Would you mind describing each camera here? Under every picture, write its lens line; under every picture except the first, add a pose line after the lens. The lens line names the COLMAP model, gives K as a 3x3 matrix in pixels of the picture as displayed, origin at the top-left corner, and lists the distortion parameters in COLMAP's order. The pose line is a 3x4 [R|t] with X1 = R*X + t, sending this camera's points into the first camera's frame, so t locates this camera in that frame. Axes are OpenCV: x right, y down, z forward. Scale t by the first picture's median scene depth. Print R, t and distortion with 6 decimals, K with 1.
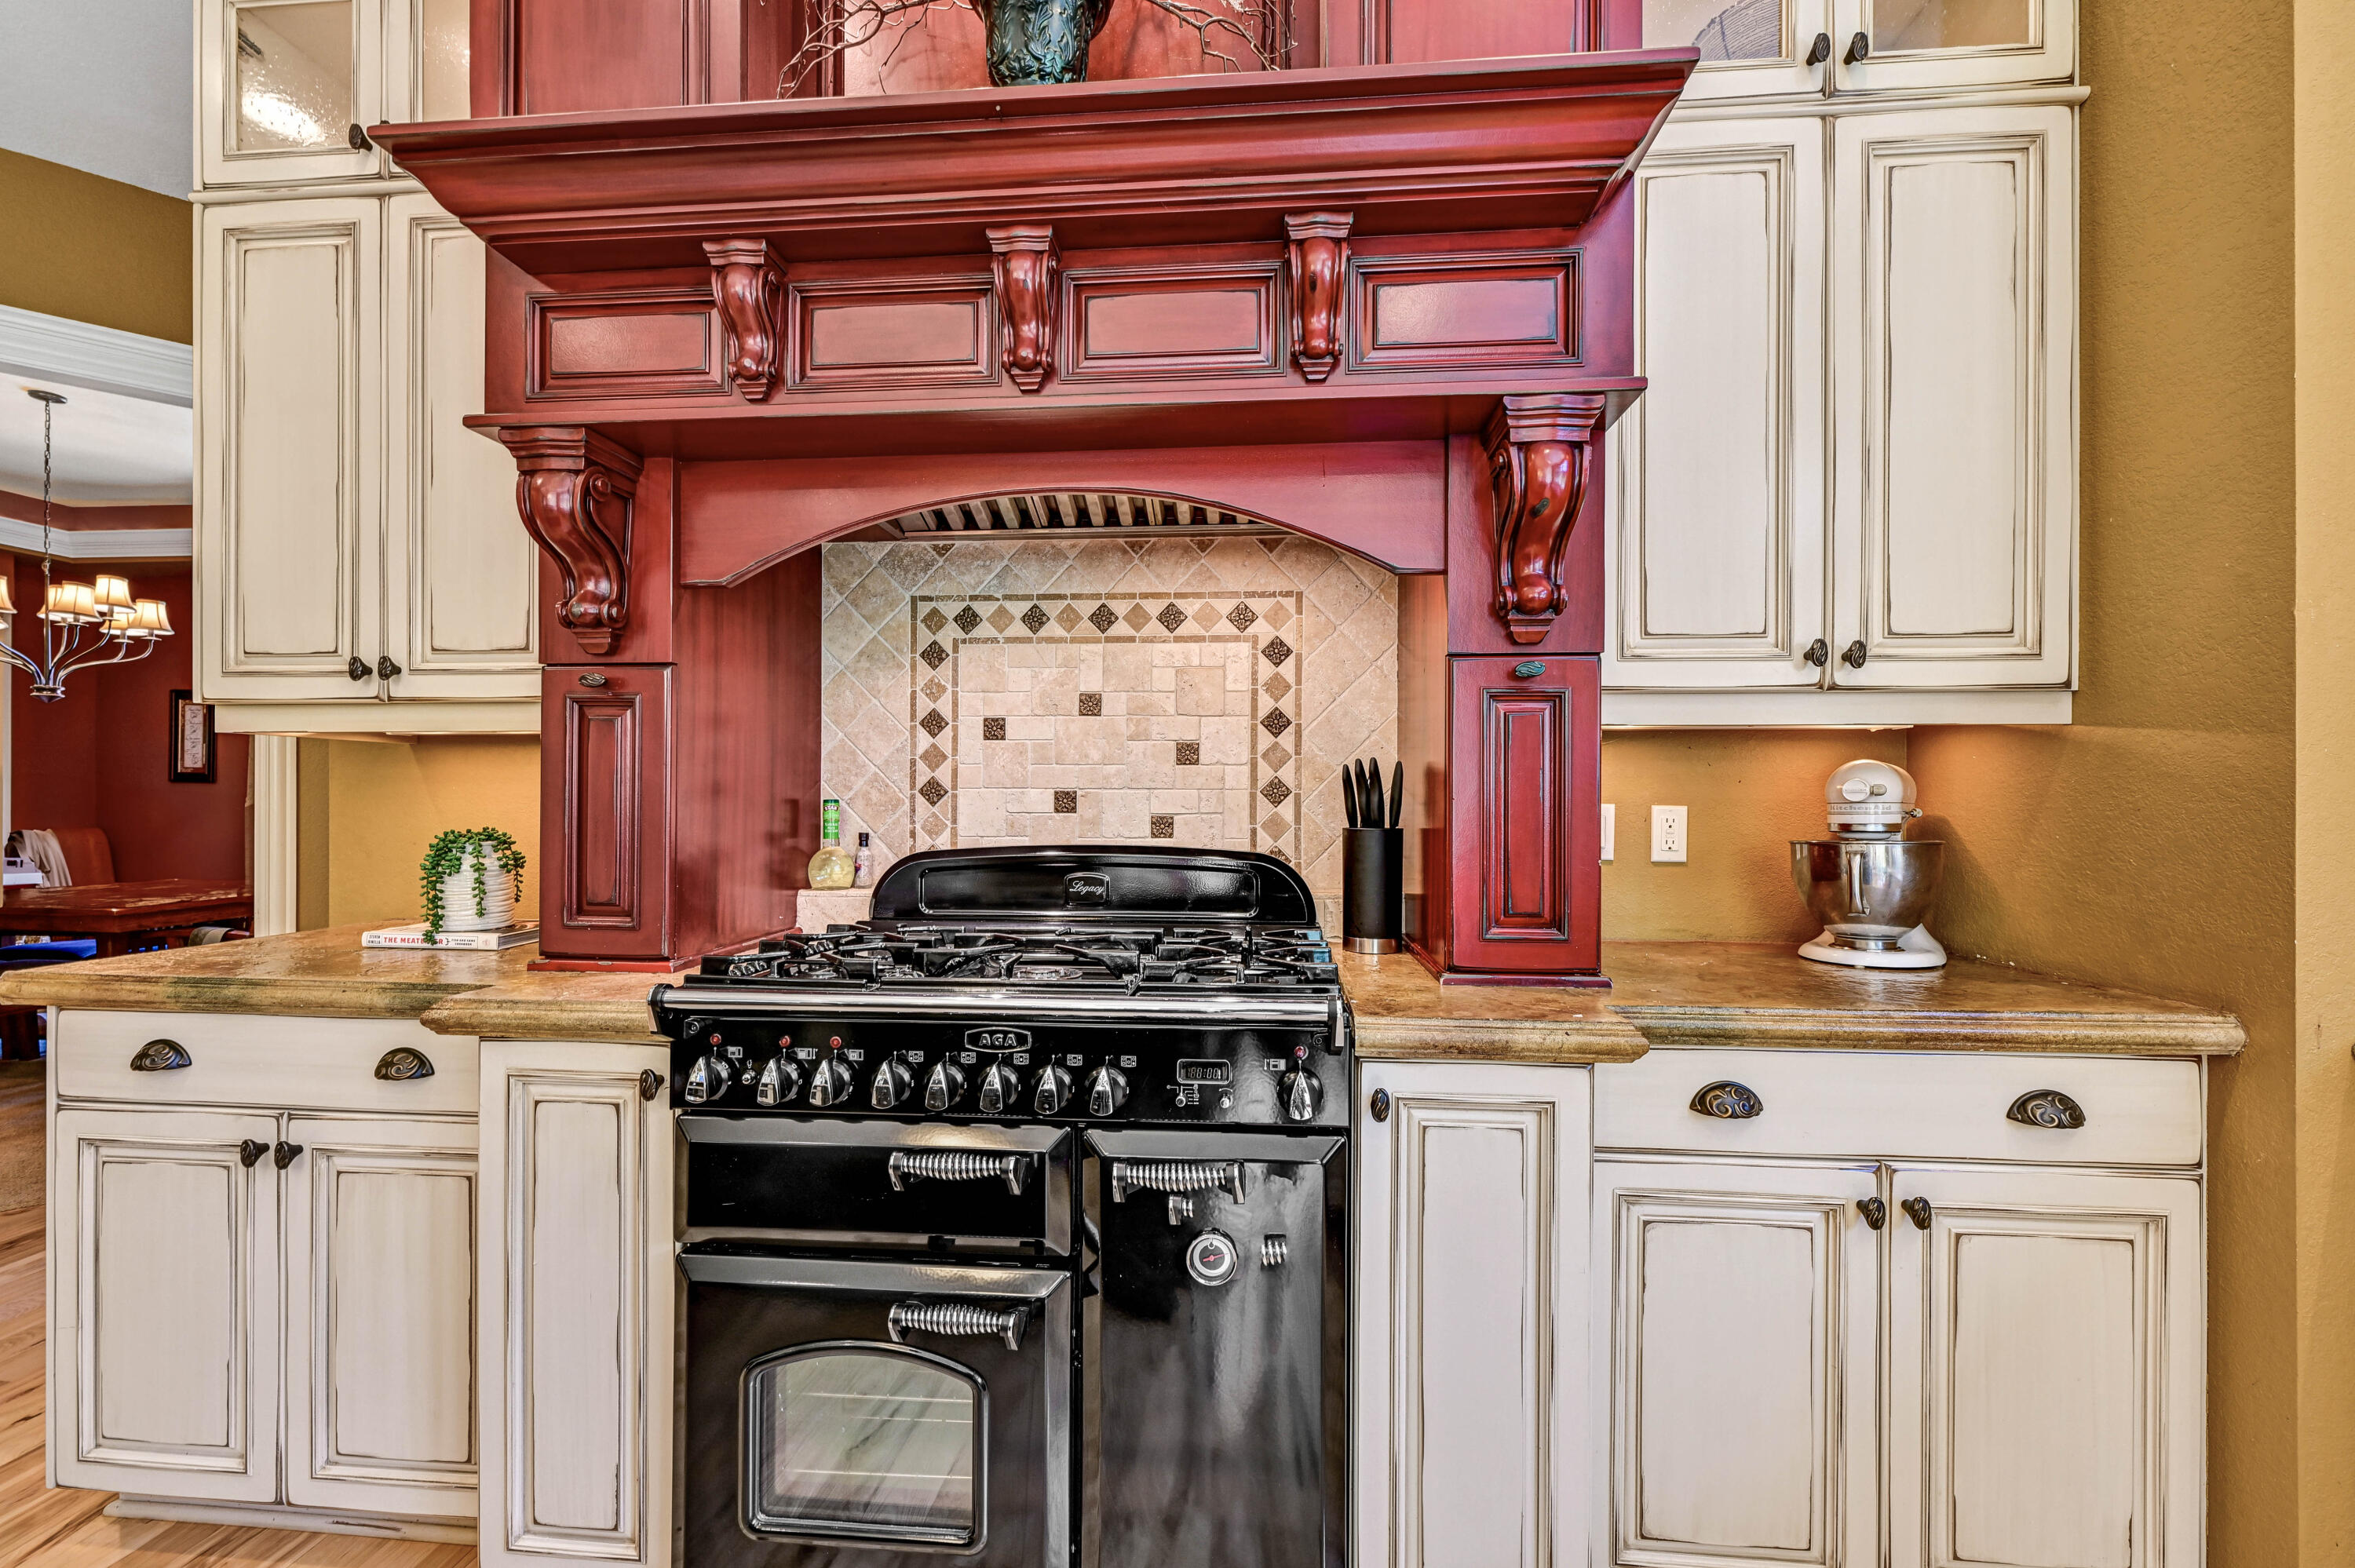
lens RADIAL K [[952.8, 0, 1175.3], [0, 952.8, 795.6], [0, 0, 1]] dist [0.002355, 0.000186]
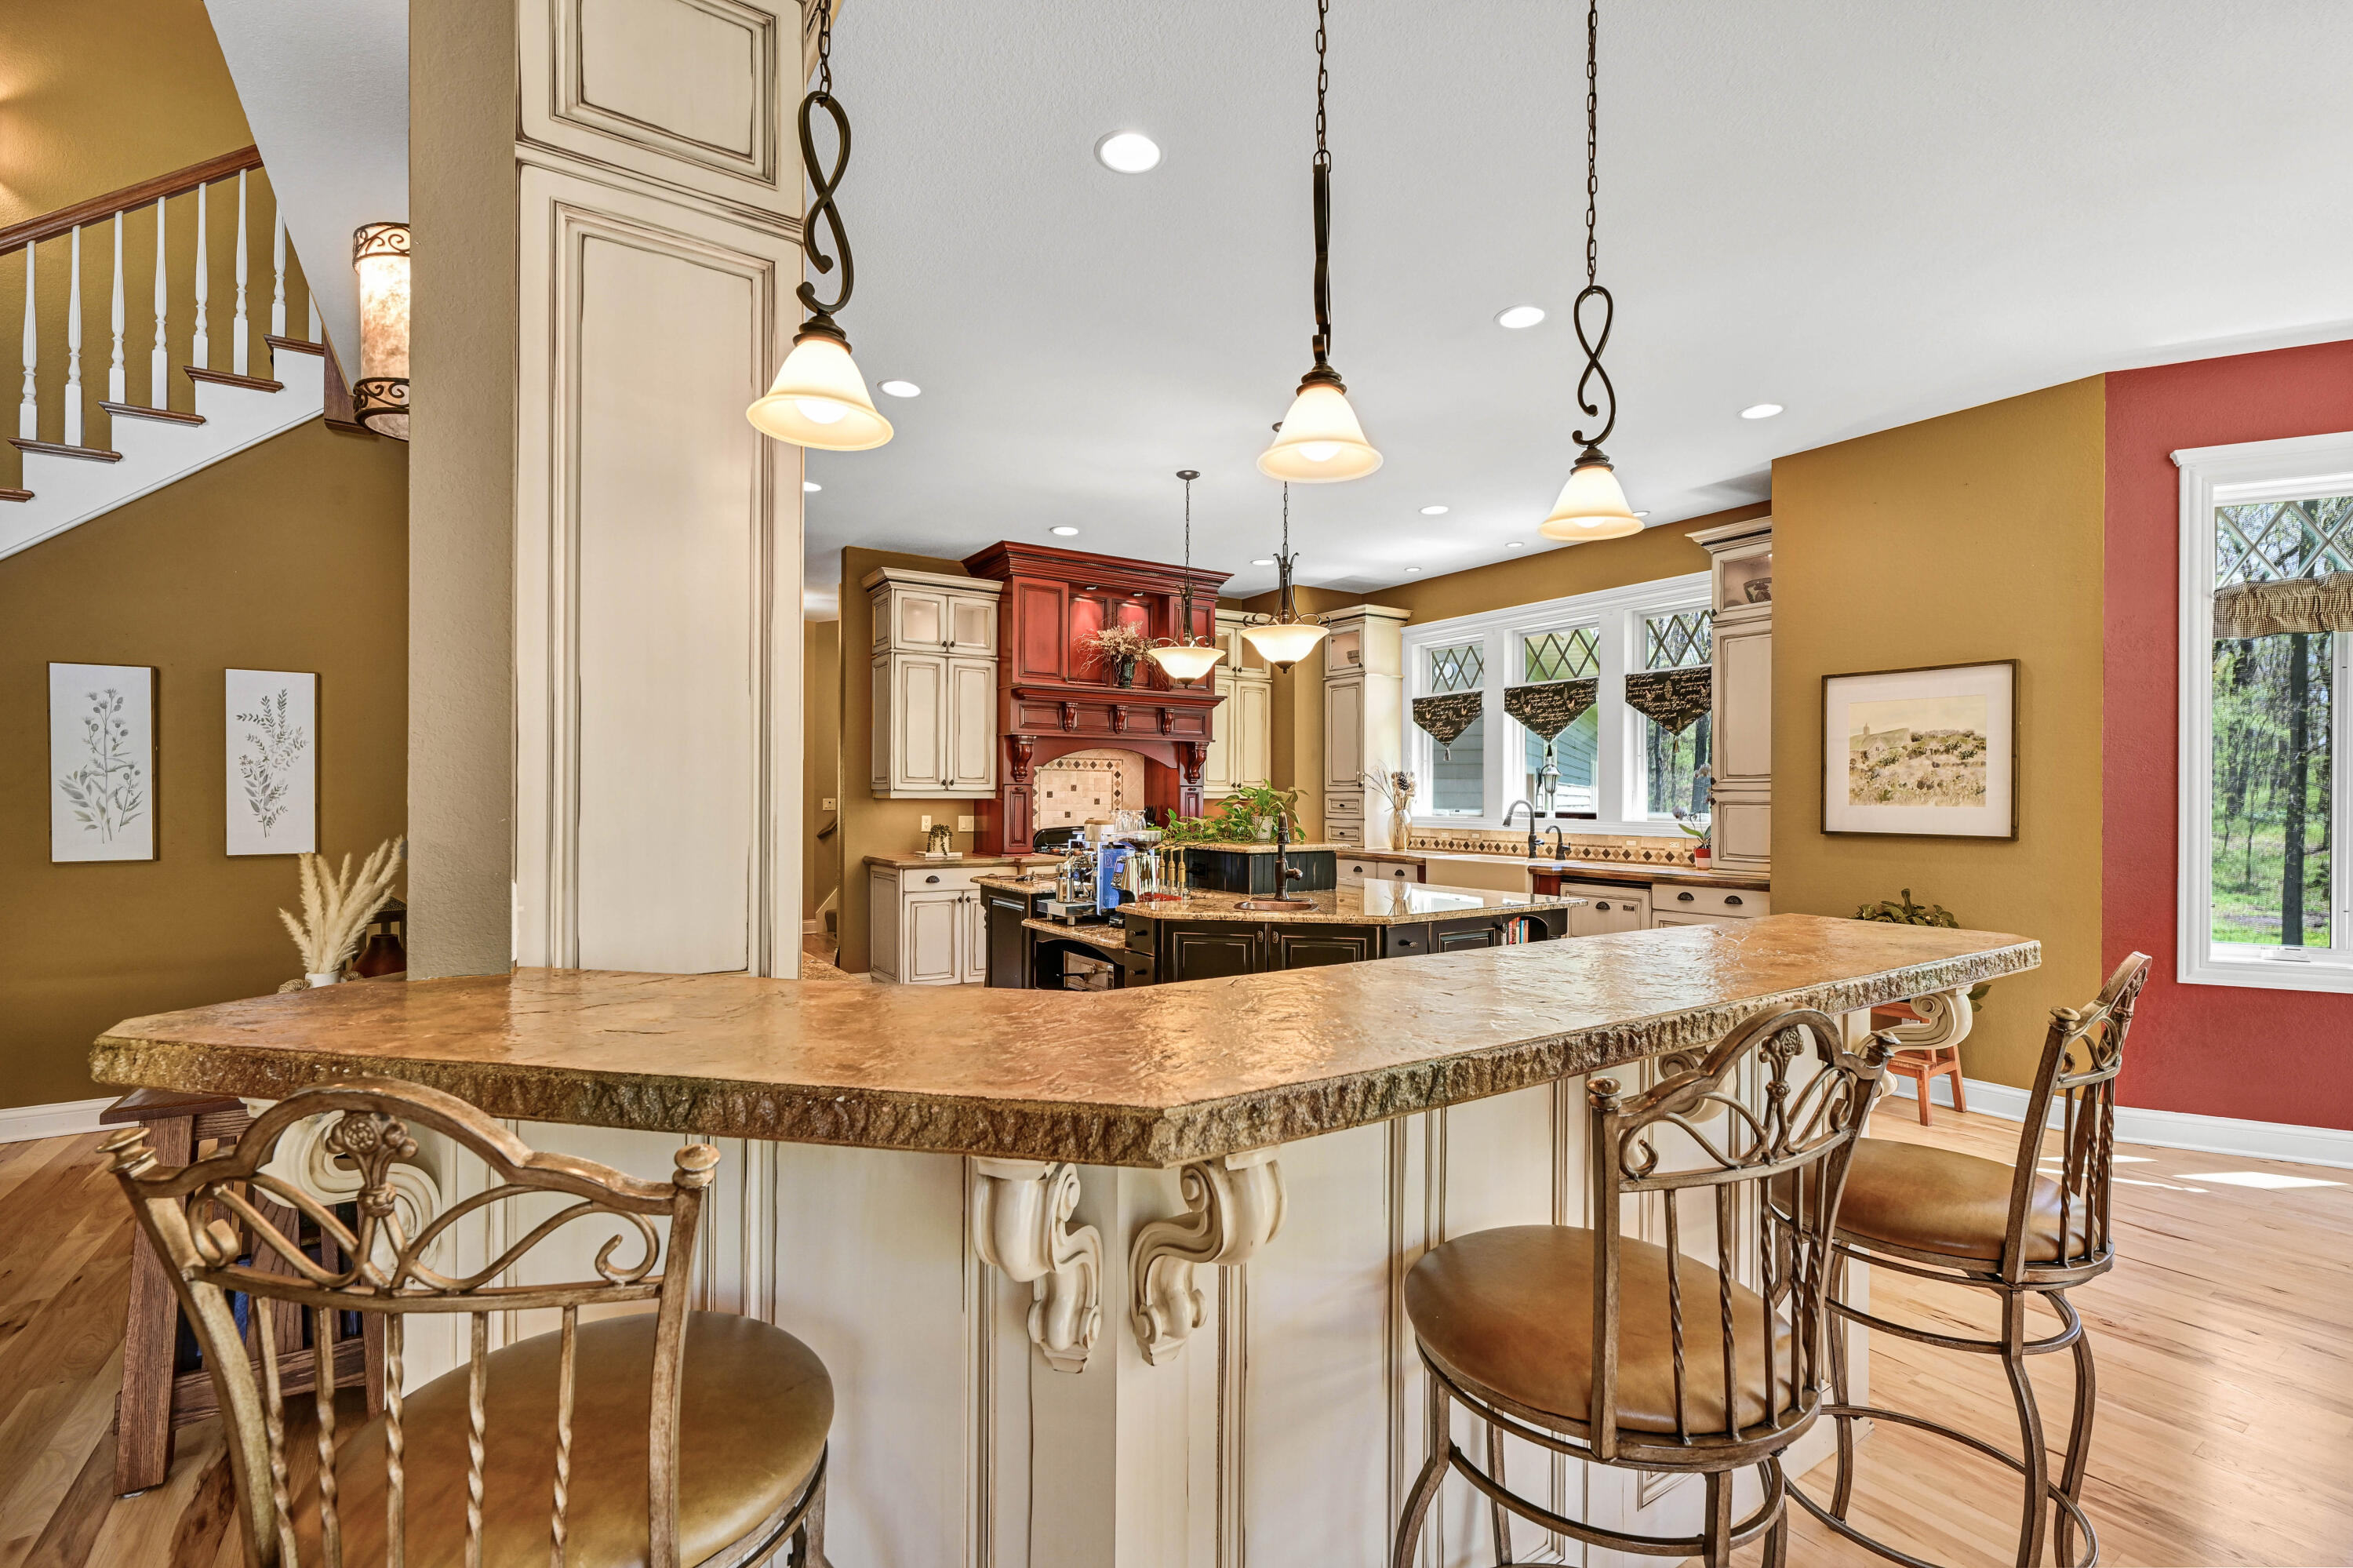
lens RADIAL K [[1021.4, 0, 1176.8], [0, 1021.4, 799.8], [0, 0, 1]] dist [-0.002899, -0.000275]
pose [[0.782554, -0.001816, 0.622580, -2.239133], [-0.002265, 0.999981, 0.005764, -0.074643], [-0.622578, -0.005921, 0.782535, -2.331653]]
